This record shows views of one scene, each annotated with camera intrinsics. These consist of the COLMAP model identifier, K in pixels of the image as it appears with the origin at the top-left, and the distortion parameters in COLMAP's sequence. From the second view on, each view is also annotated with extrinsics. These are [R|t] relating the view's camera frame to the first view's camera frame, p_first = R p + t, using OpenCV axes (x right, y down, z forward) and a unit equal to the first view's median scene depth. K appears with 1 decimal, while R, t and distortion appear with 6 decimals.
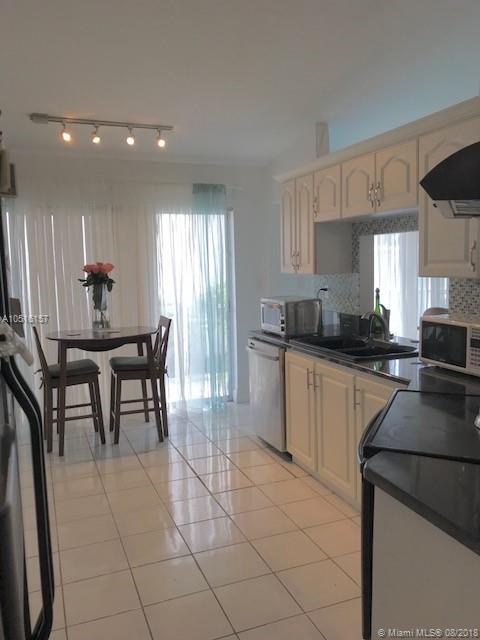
lens RADIAL K [[525.0, 0, 240.0], [0, 525.0, 320.0], [0, 0, 1]] dist [0.042158, 0.003208]
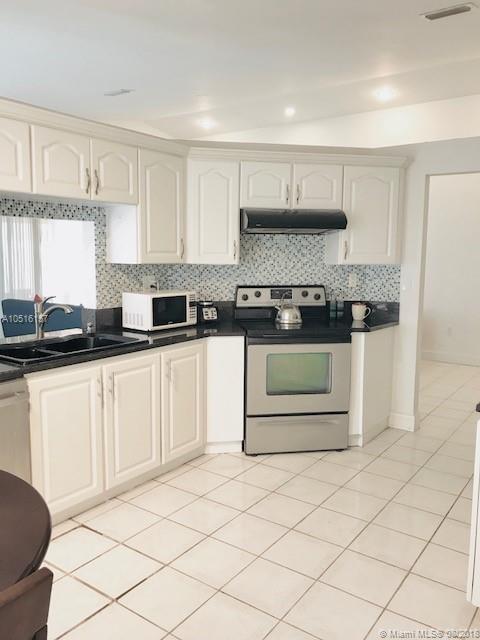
lens RADIAL K [[525.0, 0, 240.0], [0, 525.0, 320.0], [0, 0, 1]] dist [0.042158, 0.003208]
pose [[-0.541275, -0.095263, 0.835432, -0.889107], [0.089321, 0.981426, 0.169781, -0.152109], [-0.836088, 0.166520, -0.522712, 1.584946]]
